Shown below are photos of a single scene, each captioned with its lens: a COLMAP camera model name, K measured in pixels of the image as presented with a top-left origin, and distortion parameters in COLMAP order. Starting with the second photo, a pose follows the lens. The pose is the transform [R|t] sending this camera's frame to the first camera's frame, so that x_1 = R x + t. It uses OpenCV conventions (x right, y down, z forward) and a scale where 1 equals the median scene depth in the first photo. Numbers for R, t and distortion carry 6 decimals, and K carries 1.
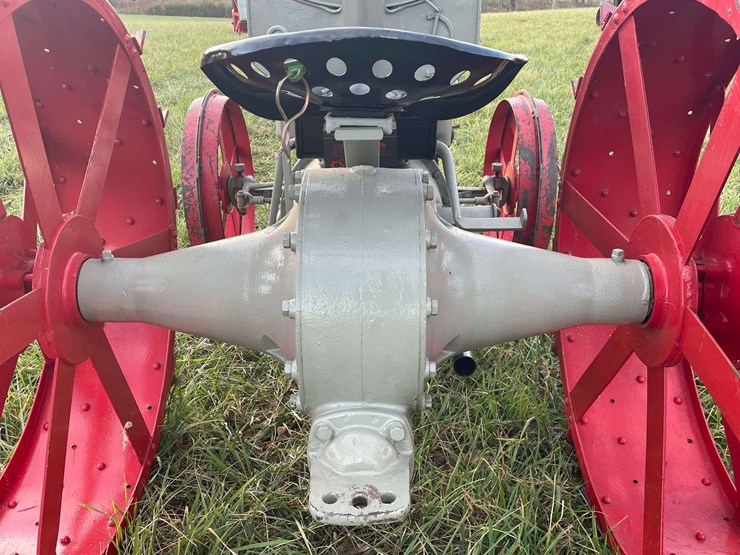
lens RADIAL K [[828.3, 0, 336.0], [0, 828.3, 277.5], [0, 0, 1]] dist [0.106787, -0.021286]
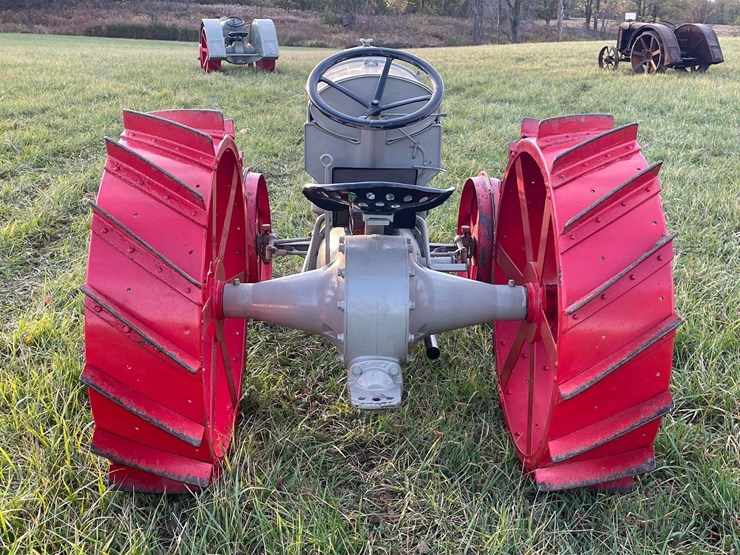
lens RADIAL K [[828.3, 0, 336.0], [0, 828.3, 277.5], [0, 0, 1]] dist [0.106787, -0.021286]
pose [[0.999852, 0.007358, 0.015549, -0.082495], [-0.006342, 0.997904, -0.064406, 0.081169], [-0.015990, 0.064298, 0.997803, -0.828794]]
